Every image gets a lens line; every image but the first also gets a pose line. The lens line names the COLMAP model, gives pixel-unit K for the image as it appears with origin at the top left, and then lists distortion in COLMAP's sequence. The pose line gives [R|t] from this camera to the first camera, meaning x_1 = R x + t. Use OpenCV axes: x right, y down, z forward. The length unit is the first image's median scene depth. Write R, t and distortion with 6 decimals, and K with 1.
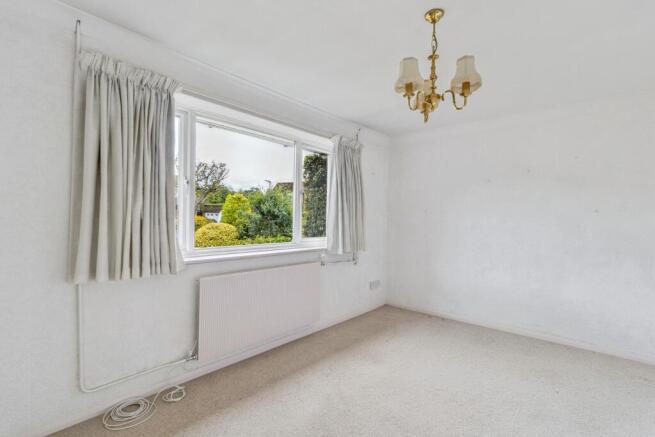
lens RADIAL K [[307.3, 0, 327.5], [0, 307.3, 218.5], [0, 0, 1]] dist [-0.000301, 0.000337]
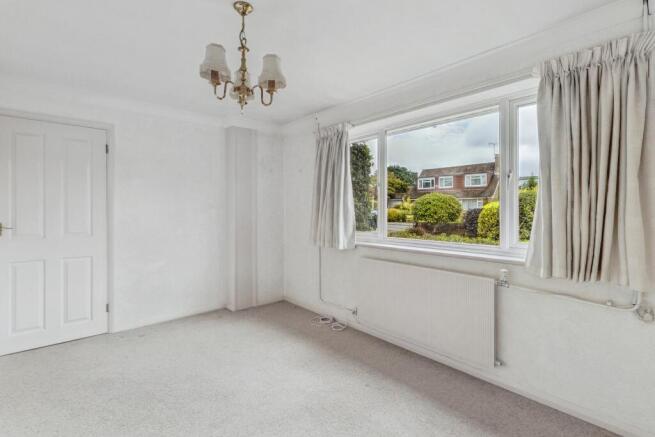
lens RADIAL K [[307.3, 0, 327.5], [0, 307.3, 218.5], [0, 0, 1]] dist [-0.000301, 0.000337]
pose [[-0.140689, 0.003874, -0.990046, 0.841298], [-0.000808, 0.999992, 0.004027, 0.014173], [0.990053, 0.001366, -0.140685, 0.934698]]
